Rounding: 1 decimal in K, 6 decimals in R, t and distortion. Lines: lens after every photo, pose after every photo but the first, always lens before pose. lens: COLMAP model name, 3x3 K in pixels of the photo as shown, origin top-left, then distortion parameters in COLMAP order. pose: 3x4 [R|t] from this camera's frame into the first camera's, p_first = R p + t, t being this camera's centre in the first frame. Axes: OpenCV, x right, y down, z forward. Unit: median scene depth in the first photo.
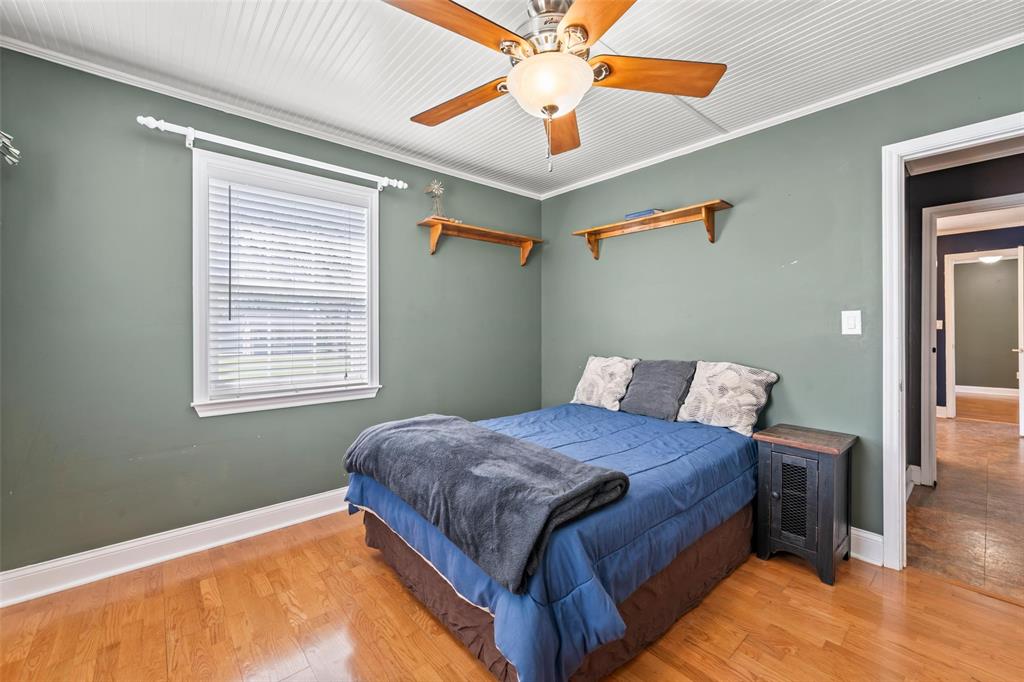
lens RADIAL K [[406.9, 0, 513.9], [0, 406.9, 335.1], [0, 0, 1]] dist [-0.000062, -0.000007]
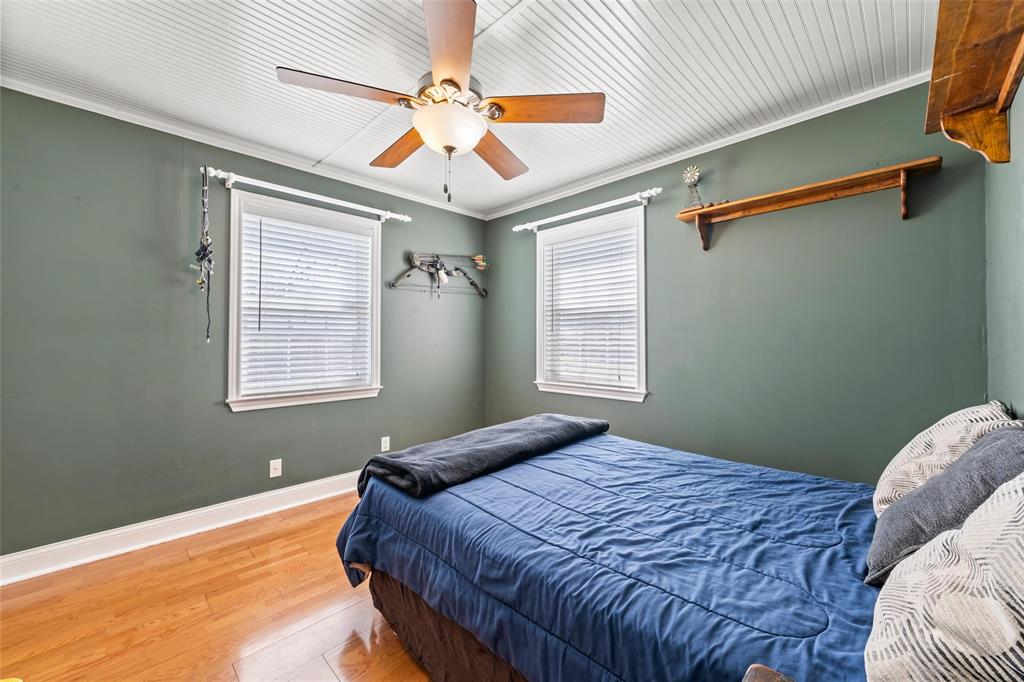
lens RADIAL K [[406.9, 0, 514.5], [0, 406.9, 336.7], [0, 0, 1]] dist [-0.000062, -0.000007]
pose [[0.070581, -0.002389, -0.997503, 0.720803], [-0.010552, 0.999939, -0.003142, -0.011021], [0.997450, 0.010747, 0.070551, 0.625002]]
